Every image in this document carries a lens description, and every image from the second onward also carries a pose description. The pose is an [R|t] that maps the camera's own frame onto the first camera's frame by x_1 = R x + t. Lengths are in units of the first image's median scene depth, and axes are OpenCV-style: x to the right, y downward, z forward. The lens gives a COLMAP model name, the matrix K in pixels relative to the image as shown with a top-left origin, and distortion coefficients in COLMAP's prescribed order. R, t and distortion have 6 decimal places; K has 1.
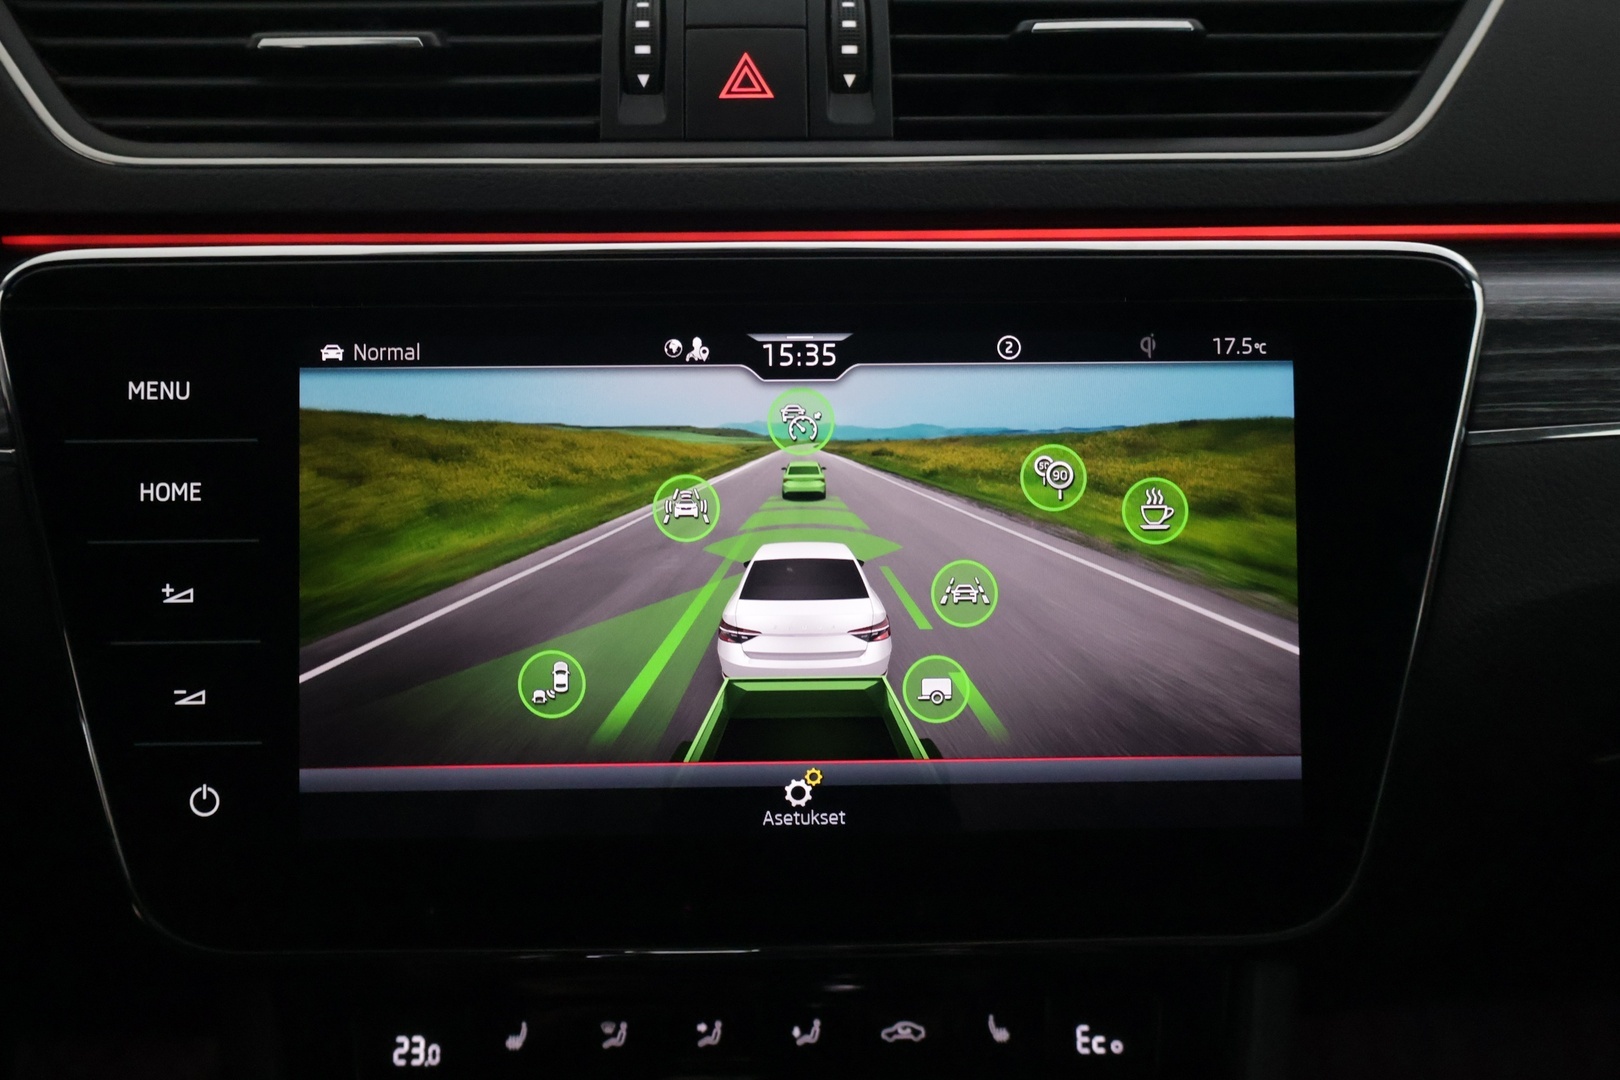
lens RADIAL K [[1559.3, 0, 802.3], [0, 1559.3, 538.9], [0, 0, 1]] dist [-0.000380, 0.000000]
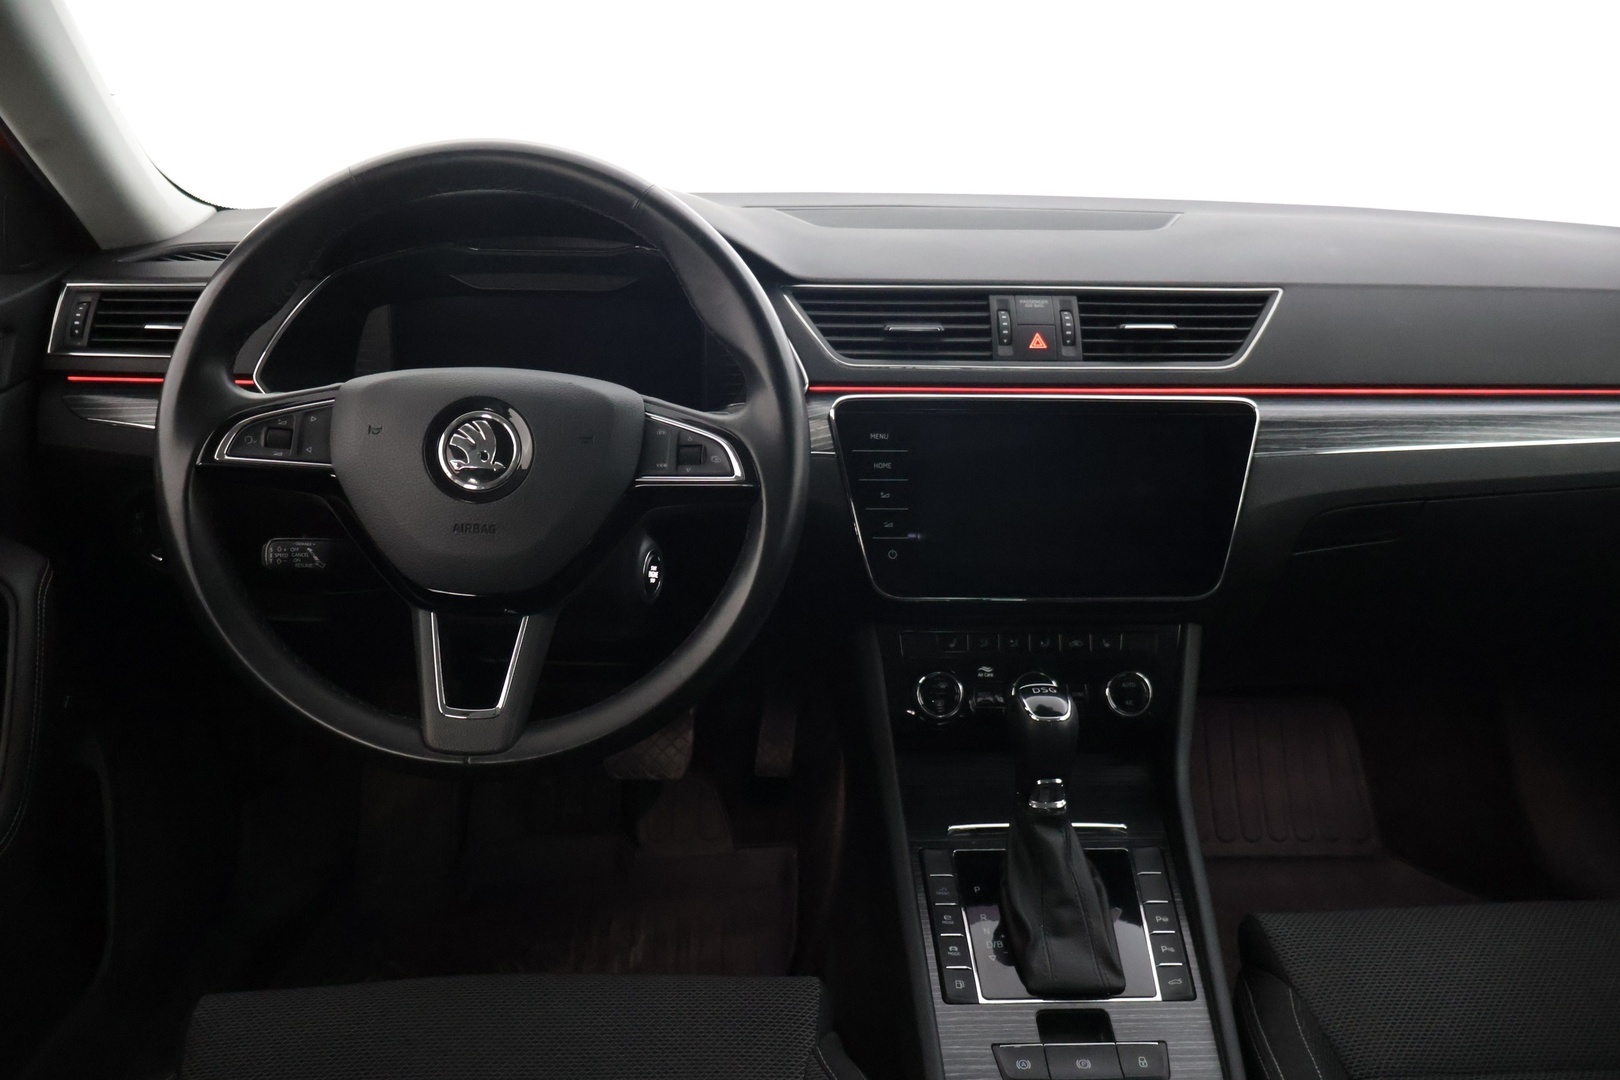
lens RADIAL K [[1345.9, 0, 802.1], [0, 1345.9, 544.5], [0, 0, 1]] dist [0.003095, -0.003842]
pose [[0.999694, 0.011438, 0.021916, -0.583941], [-0.011582, 0.999912, 0.006449, 0.115566], [-0.021840, -0.006701, 0.999739, -1.798437]]
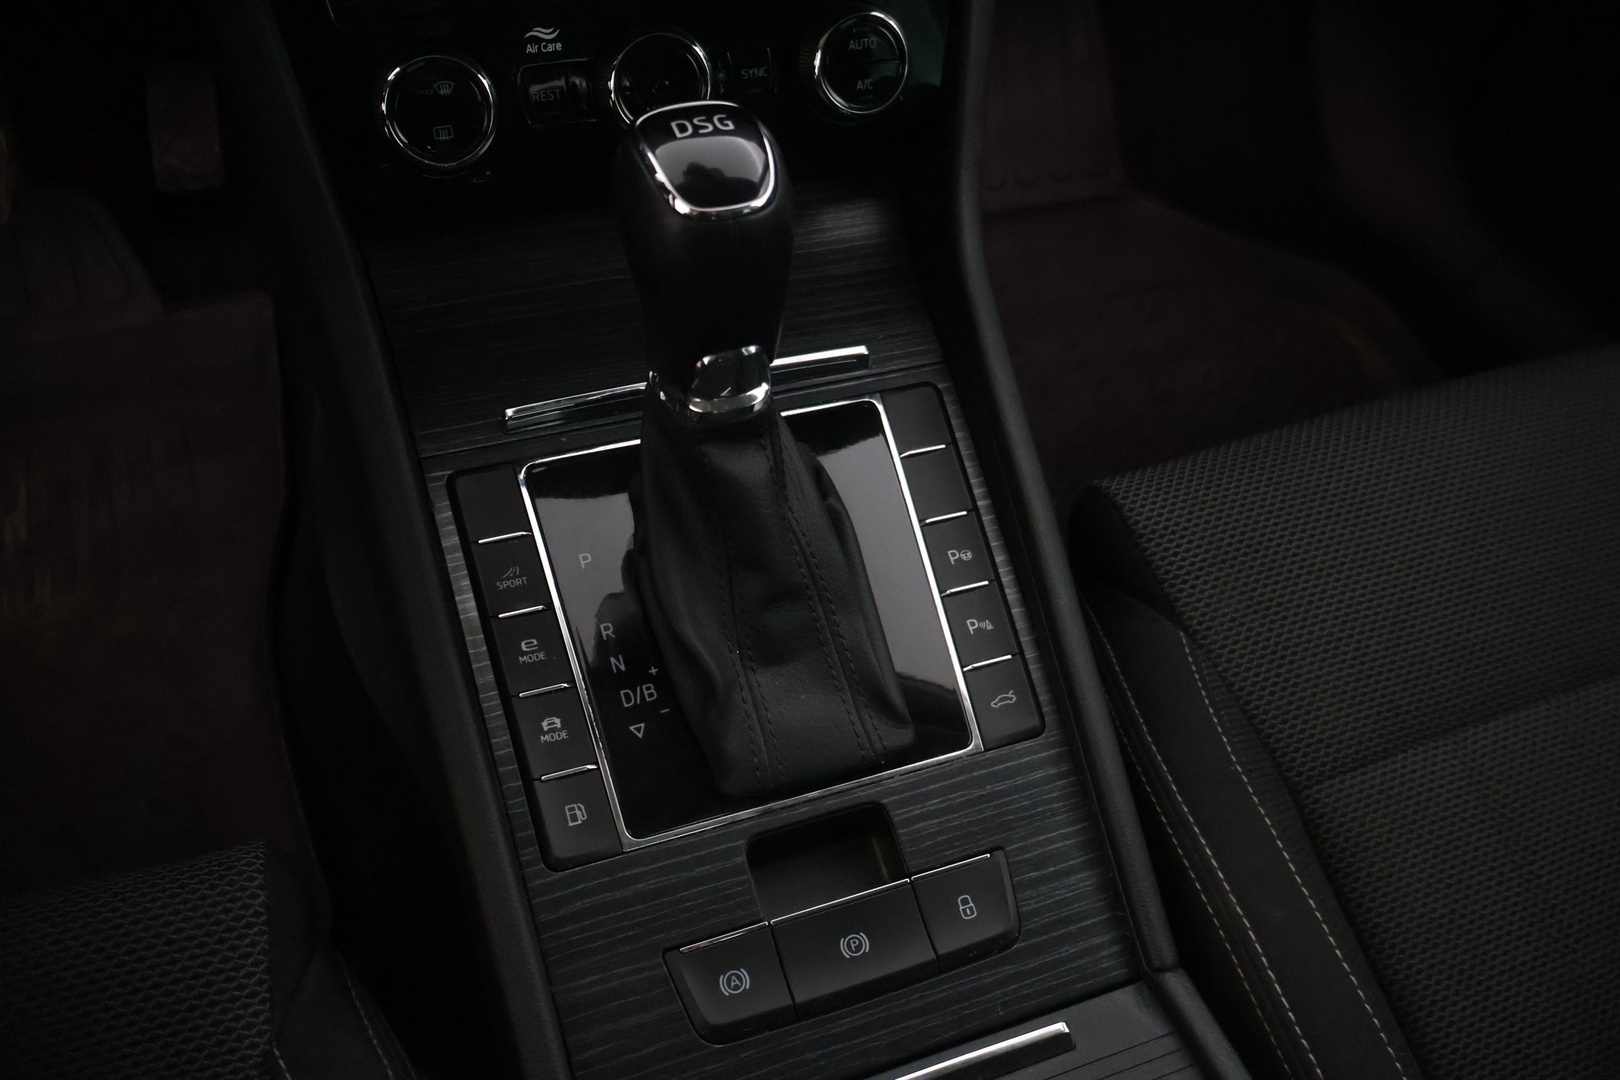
lens RADIAL K [[1345.9, 0, 816.6], [0, 1345.9, 528.7], [0, 0, 1]] dist [0.003095, -0.003842]
pose [[0.942395, -0.186752, 0.277517, -0.314145], [0.013756, 0.850576, 0.525673, 0.139099], [-0.334219, -0.491574, 0.804147, -0.224333]]
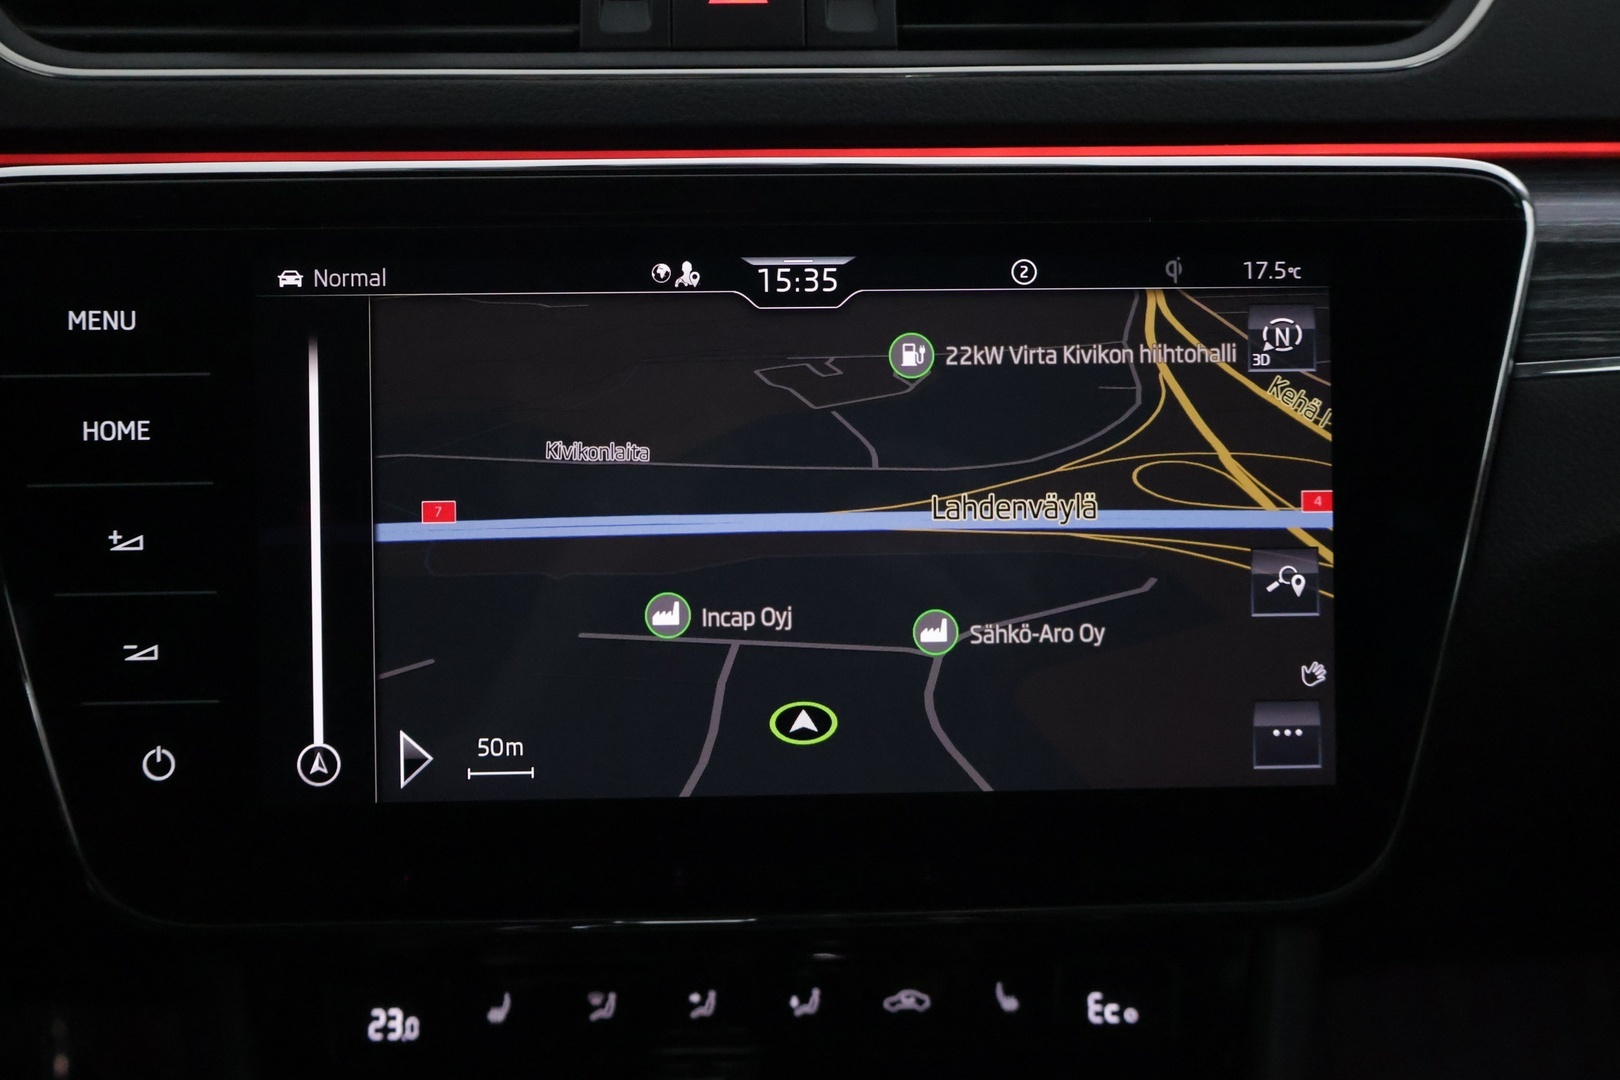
lens RADIAL K [[1559.3, 0, 803.0], [0, 1559.3, 544.1], [0, 0, 1]] dist [-0.000380, 0.000000]
pose [[0.999945, -0.003136, 0.010000, -0.007741], [0.002808, 0.999461, 0.032718, 0.007141], [-0.010097, -0.032688, 0.999415, 0.065005]]
